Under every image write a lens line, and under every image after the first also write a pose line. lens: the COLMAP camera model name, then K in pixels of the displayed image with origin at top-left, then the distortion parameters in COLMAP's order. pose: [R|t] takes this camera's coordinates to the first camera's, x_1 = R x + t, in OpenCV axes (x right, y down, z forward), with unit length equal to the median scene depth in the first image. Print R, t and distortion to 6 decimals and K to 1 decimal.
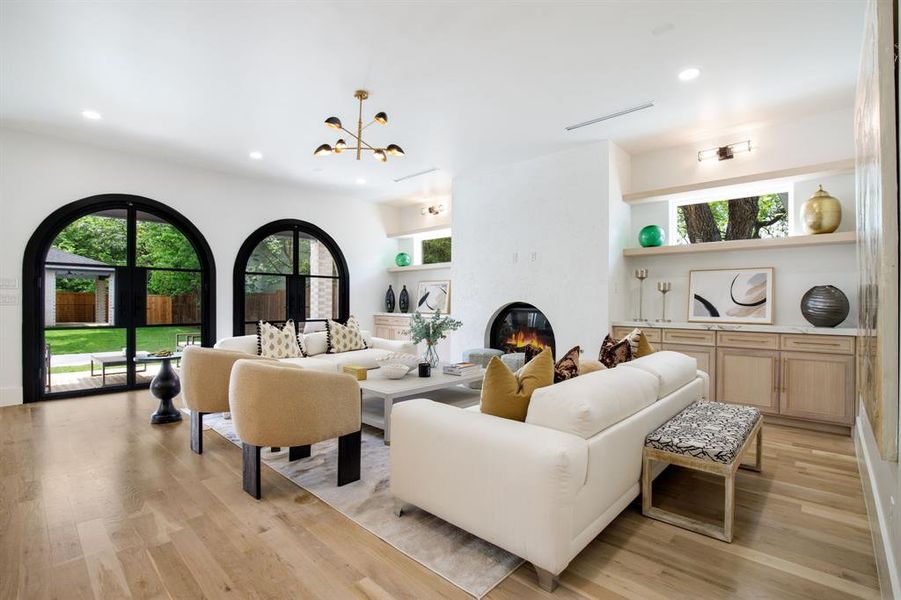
lens RADIAL K [[412.0, 0, 456.8], [0, 412.0, 302.2], [0, 0, 1]] dist [-0.012718, -0.000900]
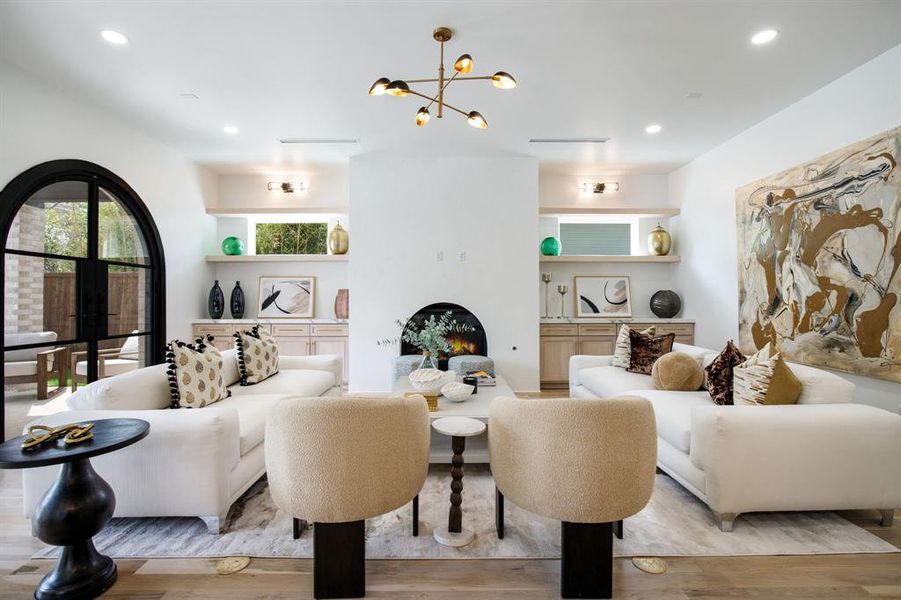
lens RADIAL K [[412.0, 0, 450.1], [0, 412.0, 298.6], [0, 0, 1]] dist [-0.012718, -0.000900]
pose [[0.740982, -0.003237, 0.671518, -0.479701], [0.006402, 0.999977, -0.002245, -0.008087], [-0.671495, 0.005962, 0.740985, 0.280879]]
